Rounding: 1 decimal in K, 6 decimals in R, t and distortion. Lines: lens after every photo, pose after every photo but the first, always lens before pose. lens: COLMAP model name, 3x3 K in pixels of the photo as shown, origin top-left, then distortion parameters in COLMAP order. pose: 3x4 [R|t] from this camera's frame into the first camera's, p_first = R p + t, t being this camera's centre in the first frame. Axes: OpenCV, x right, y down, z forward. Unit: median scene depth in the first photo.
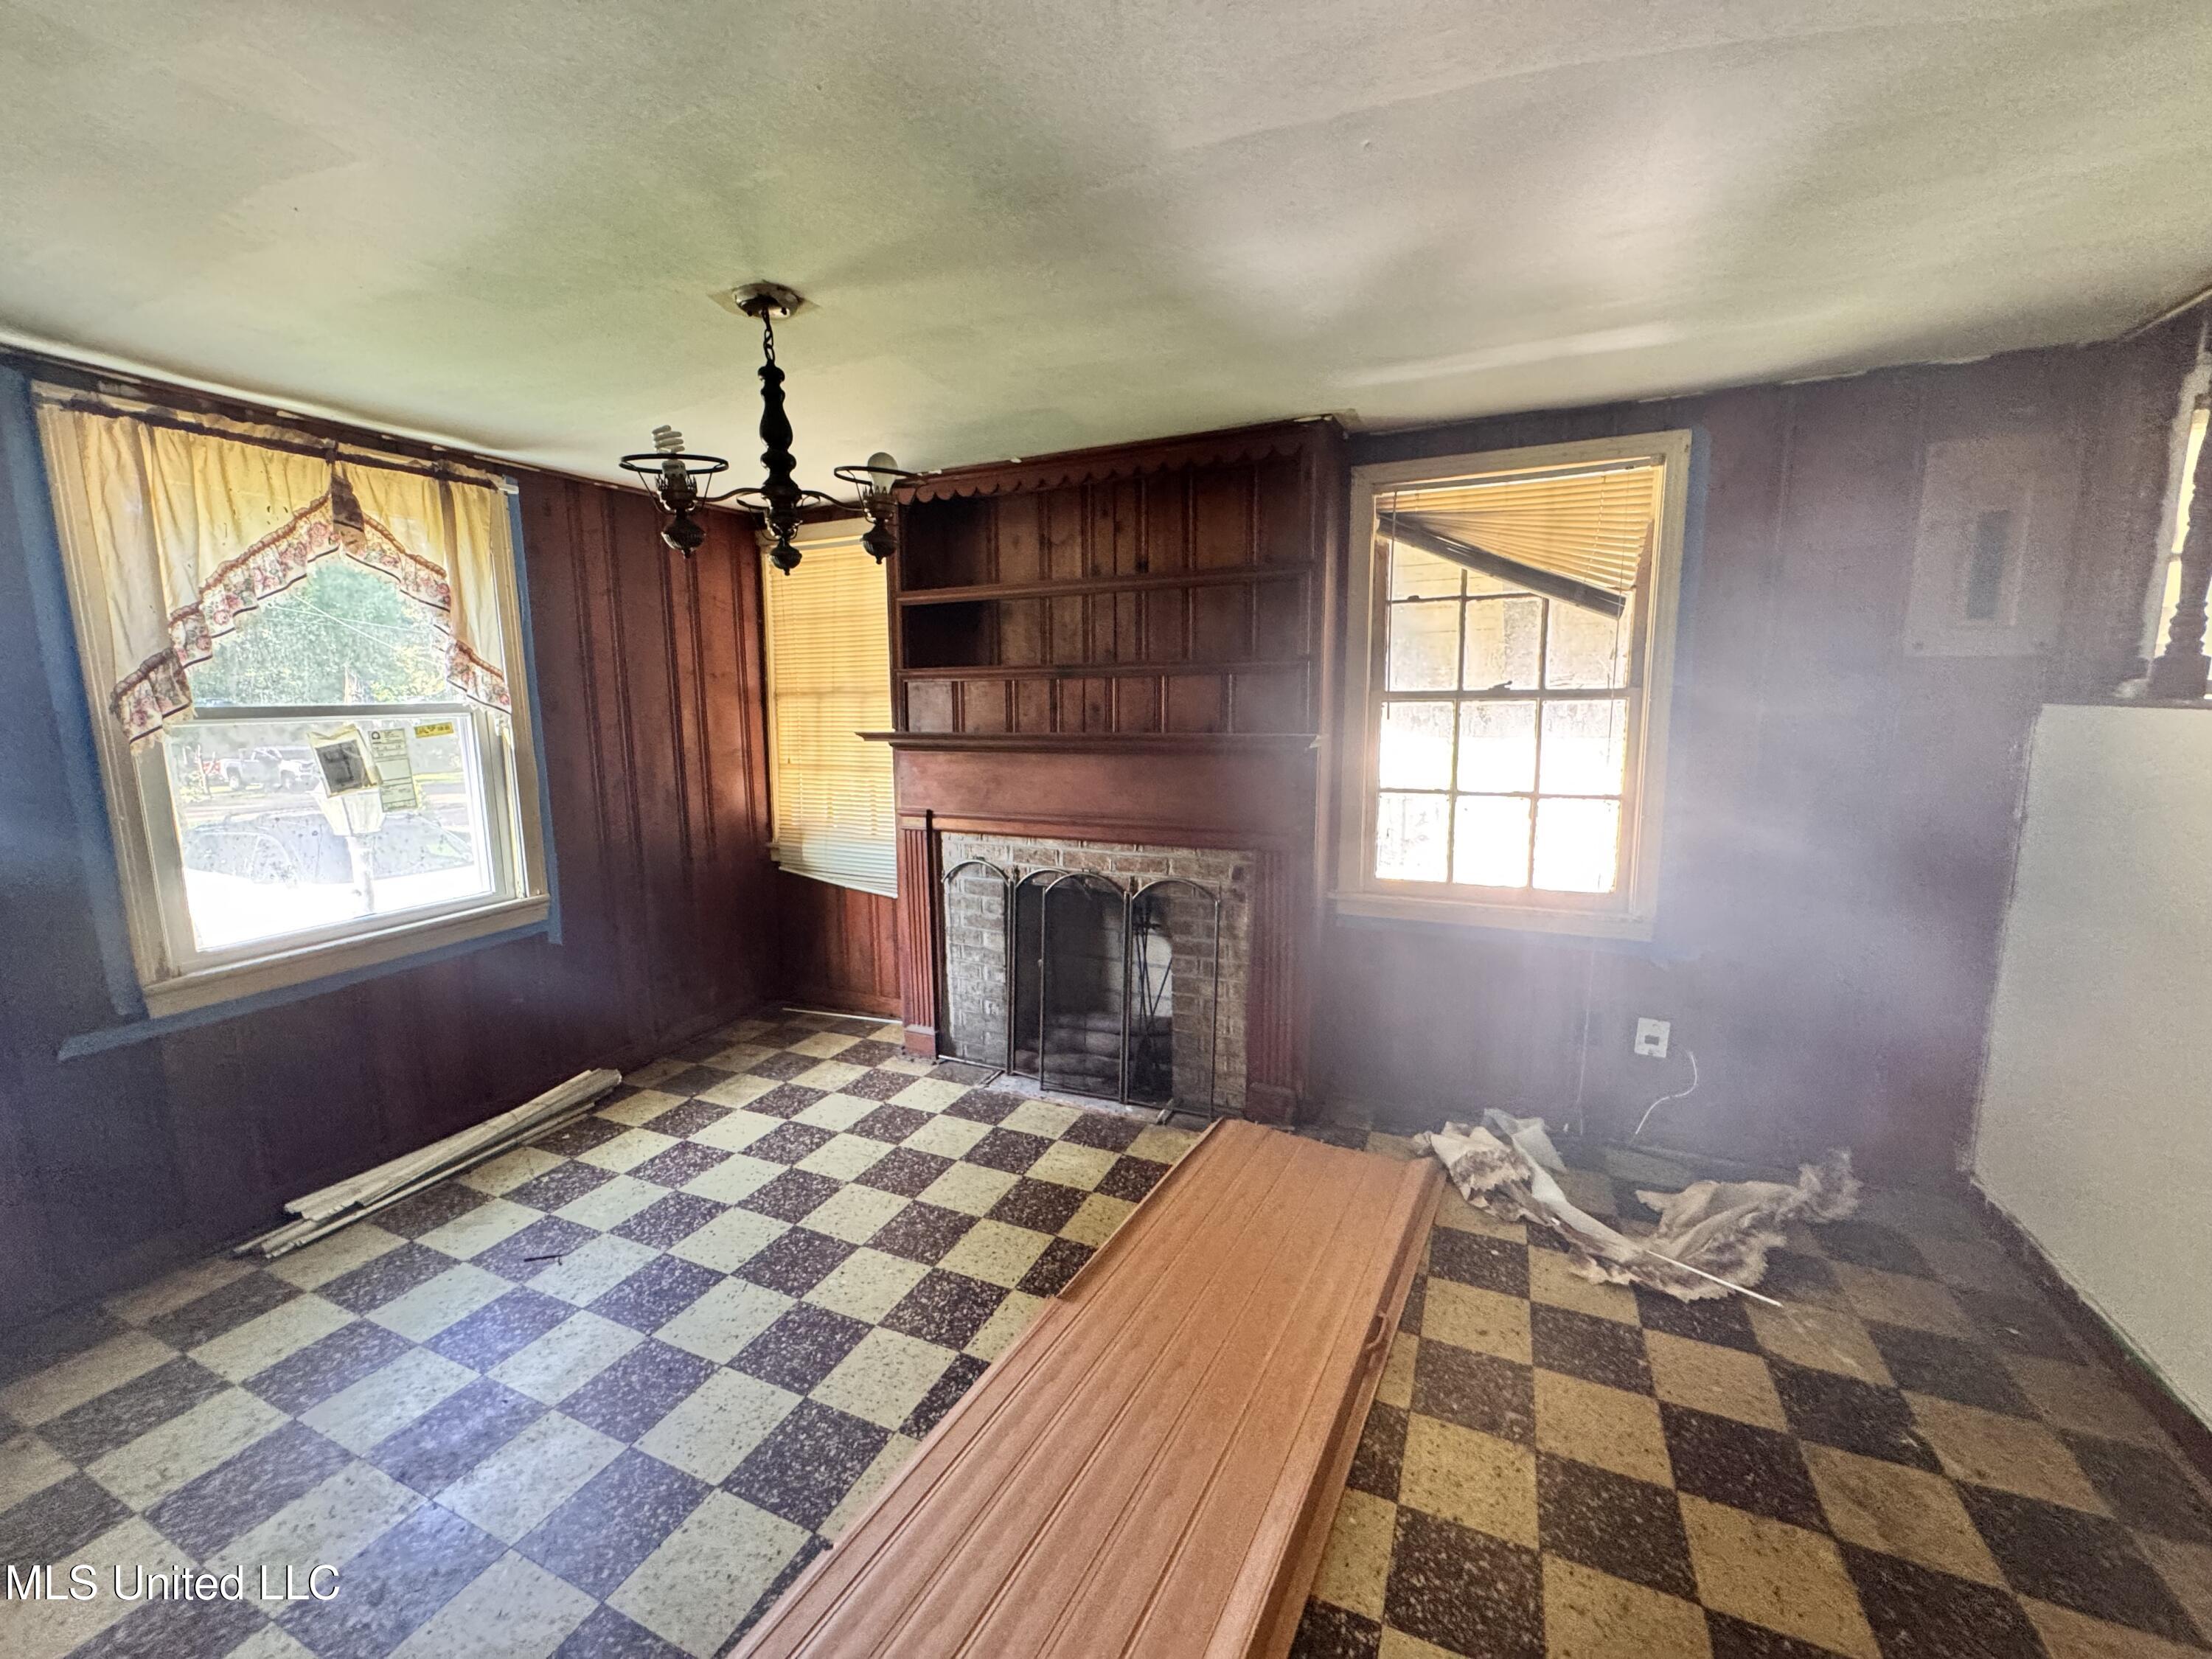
lens RADIAL K [[882.9, 0, 1103.7], [0, 882.9, 826.3], [0, 0, 1]] dist [-0.021036, 0.004703]
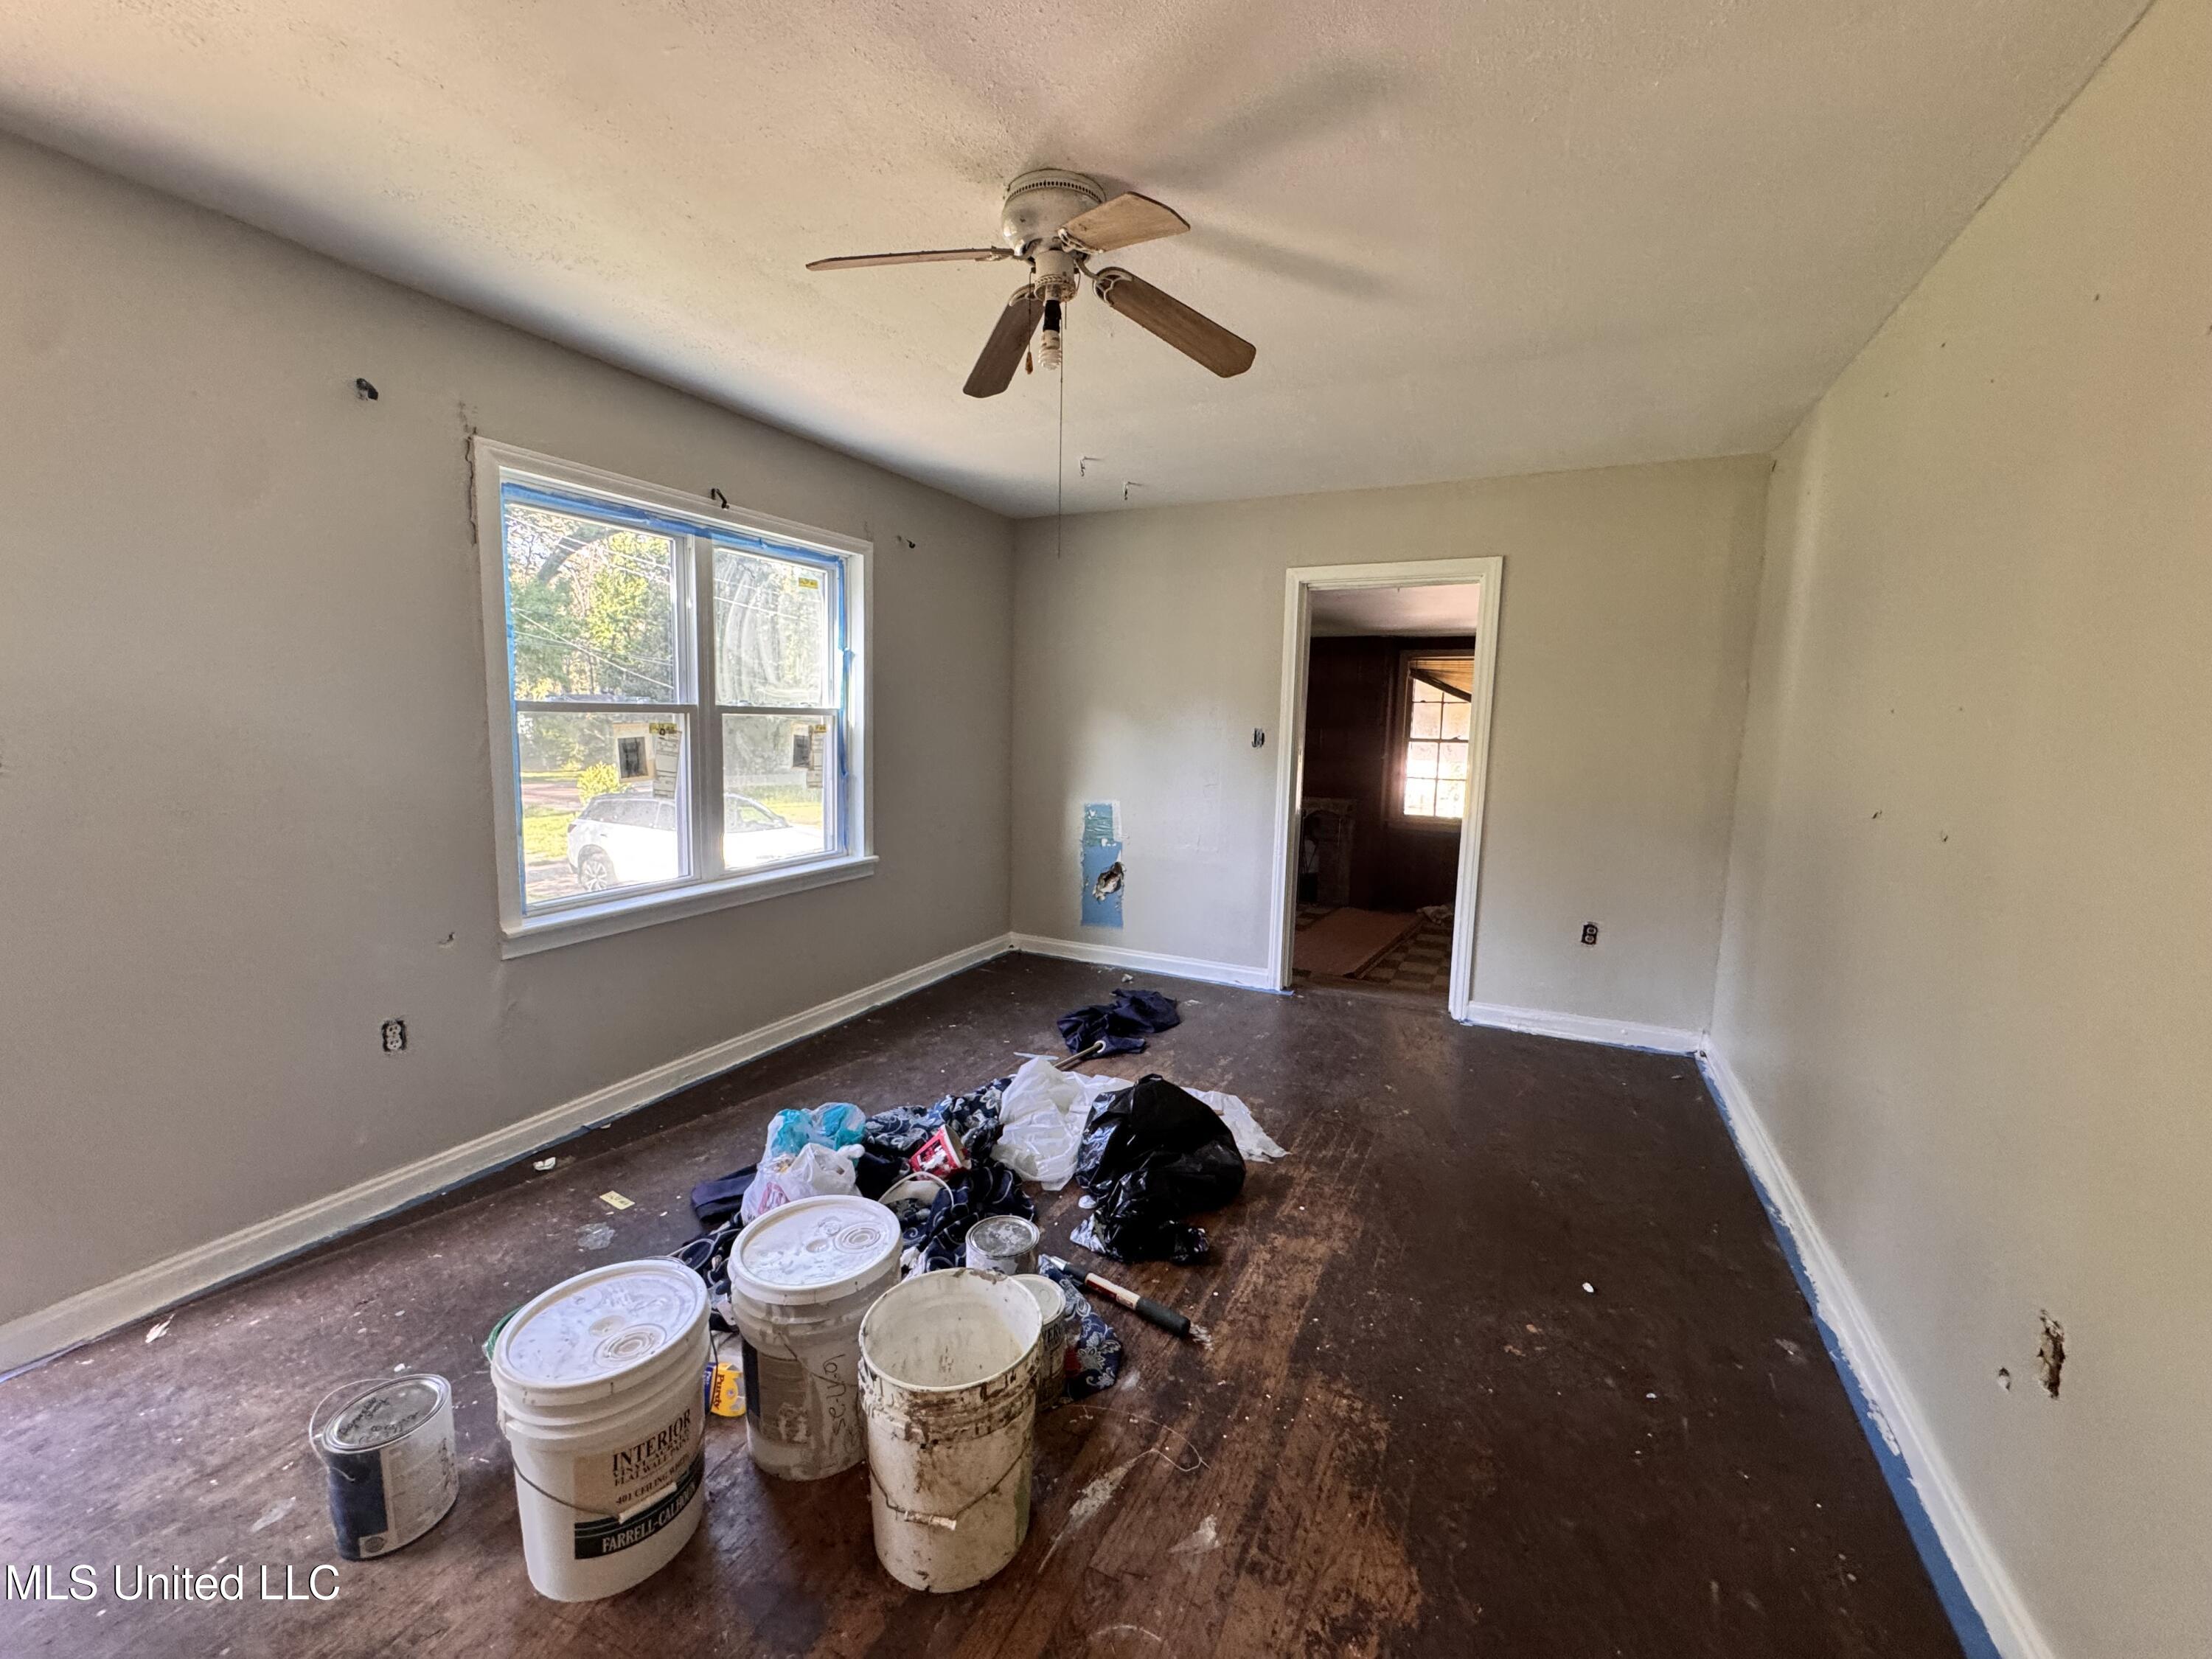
lens RADIAL K [[882.9, 0, 1103.7], [0, 882.9, 826.3], [0, 0, 1]] dist [-0.021036, 0.004703]
pose [[0.998746, 0.040992, -0.028732, -0.476393], [-0.041864, 0.998659, -0.030443, 0.214337], [0.027446, 0.031608, 0.999123, -1.542433]]
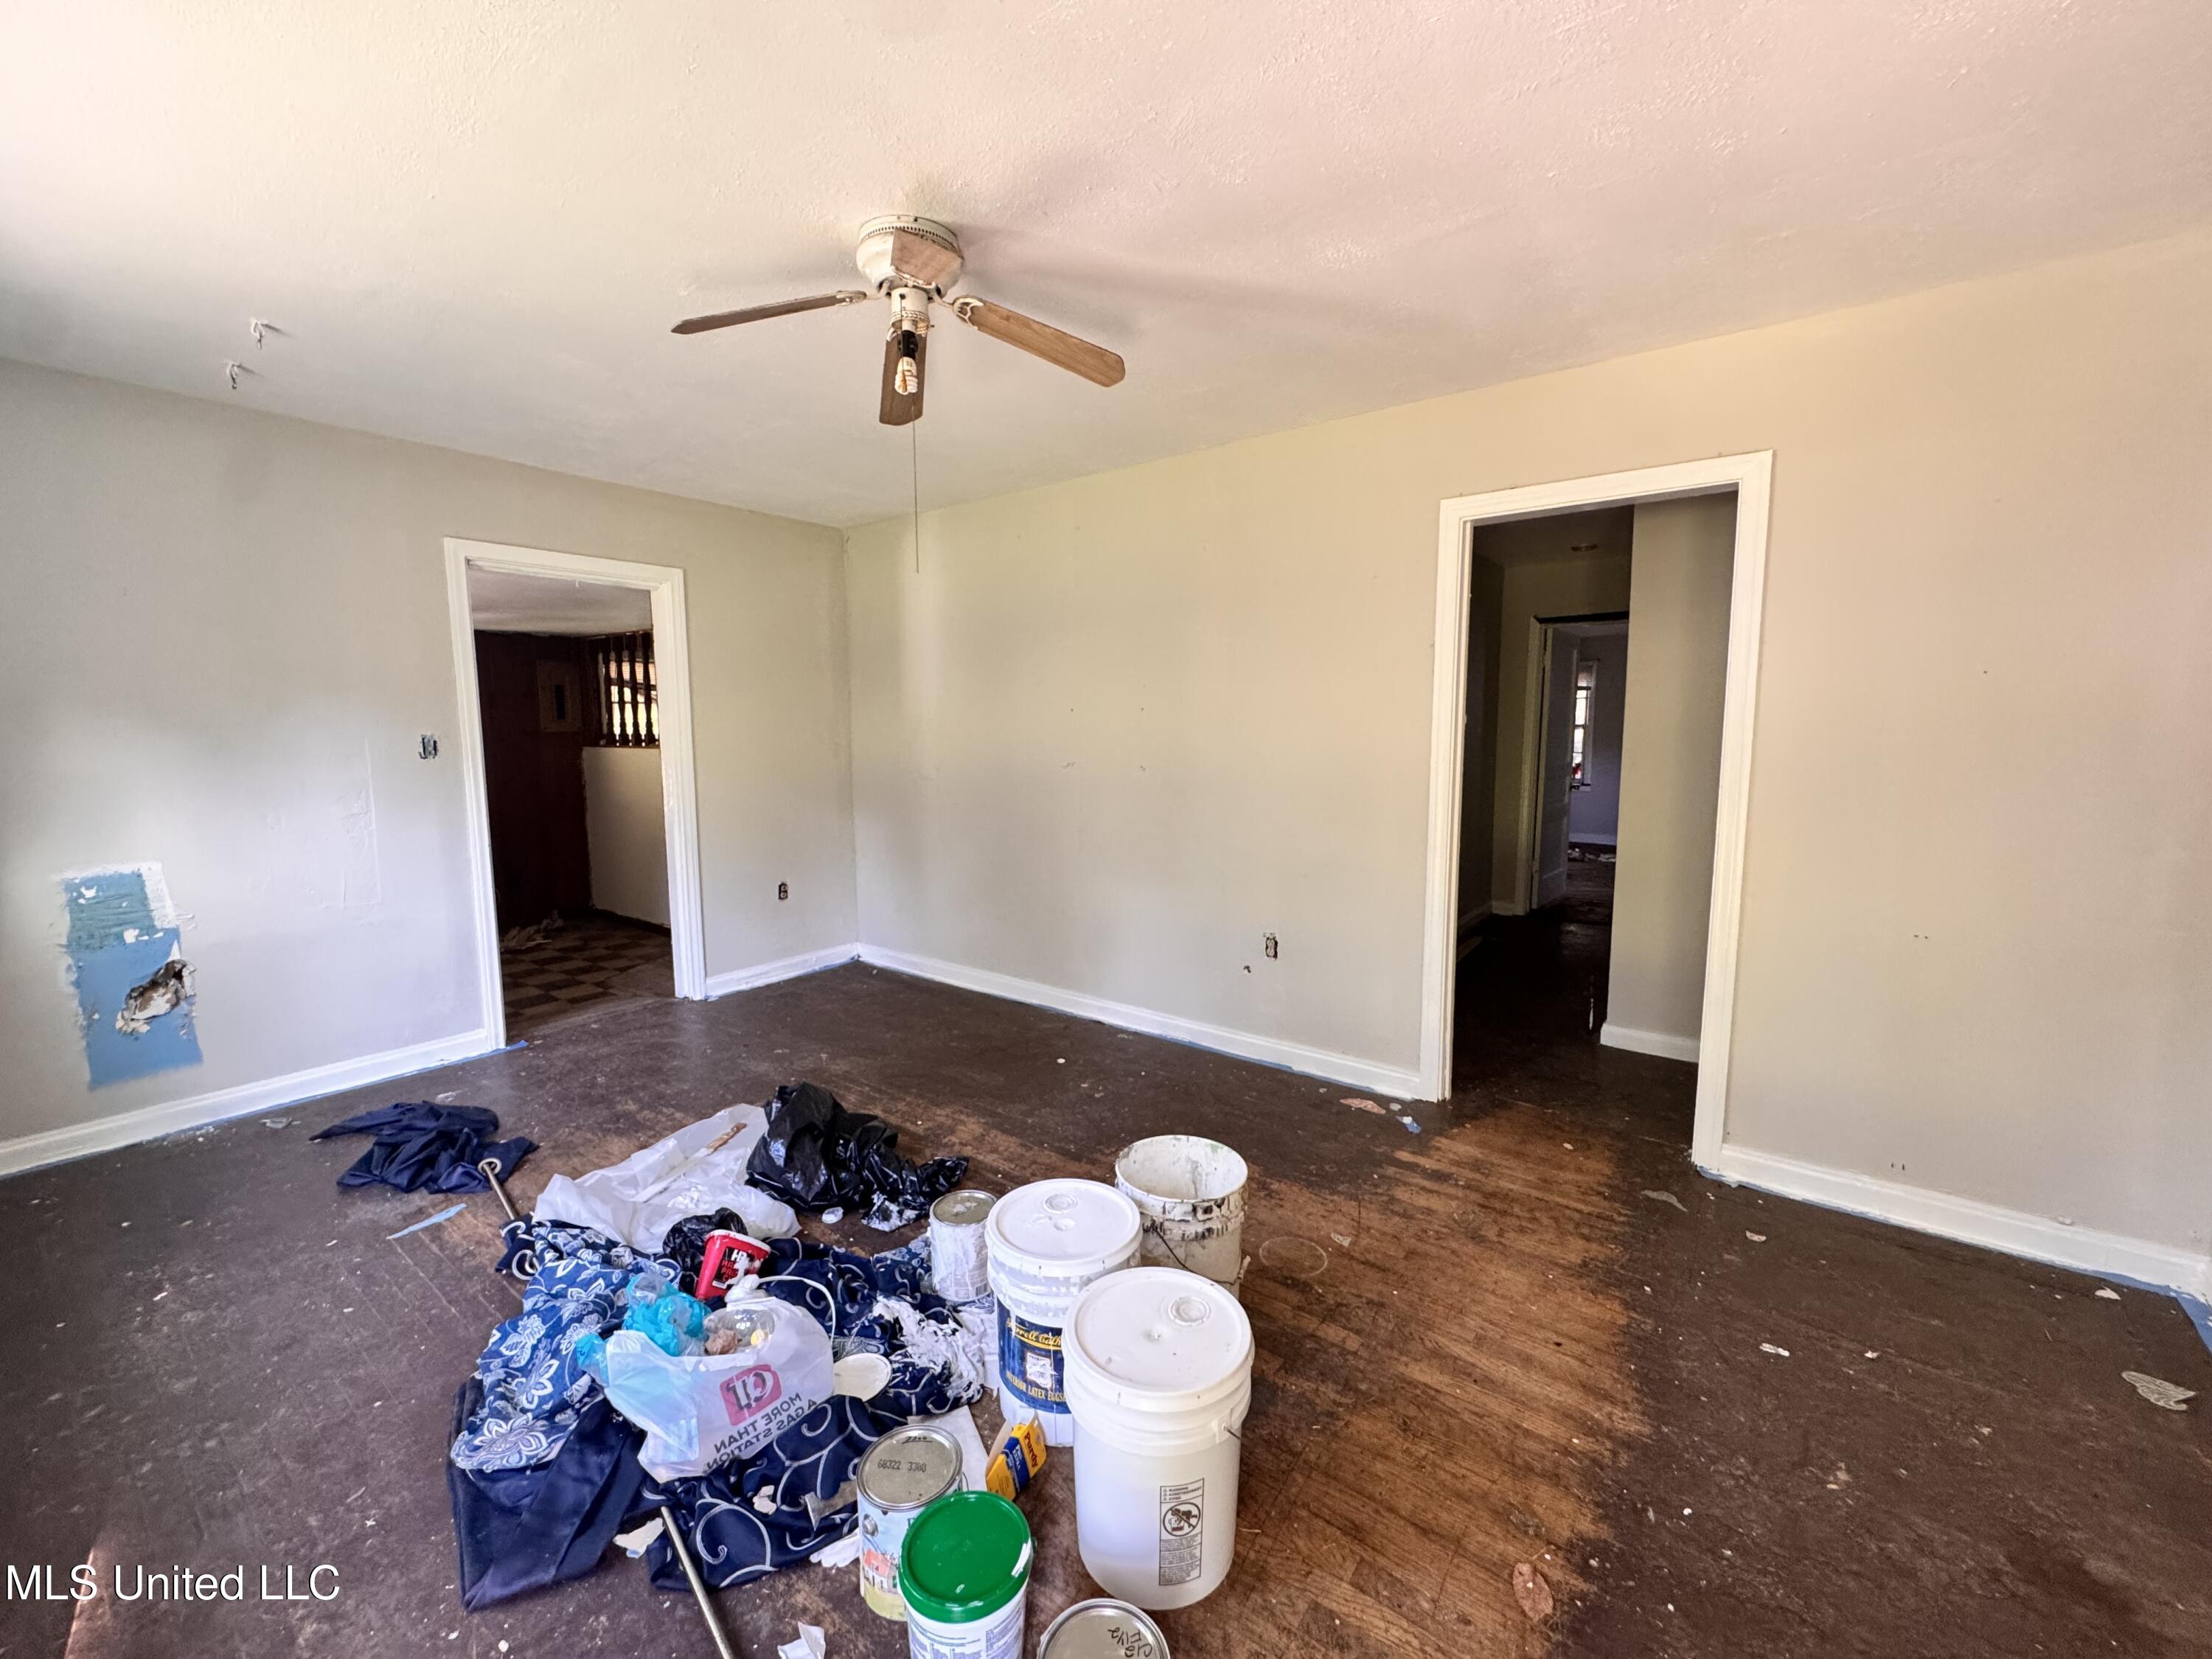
lens RADIAL K [[882.9, 0, 1103.7], [0, 882.9, 826.3], [0, 0, 1]] dist [-0.021036, 0.004703]
pose [[0.223758, -0.094704, 0.970033, -1.227189], [0.148513, 0.986959, 0.062099, 0.173048], [-0.963263, 0.130167, 0.234904, -1.167343]]
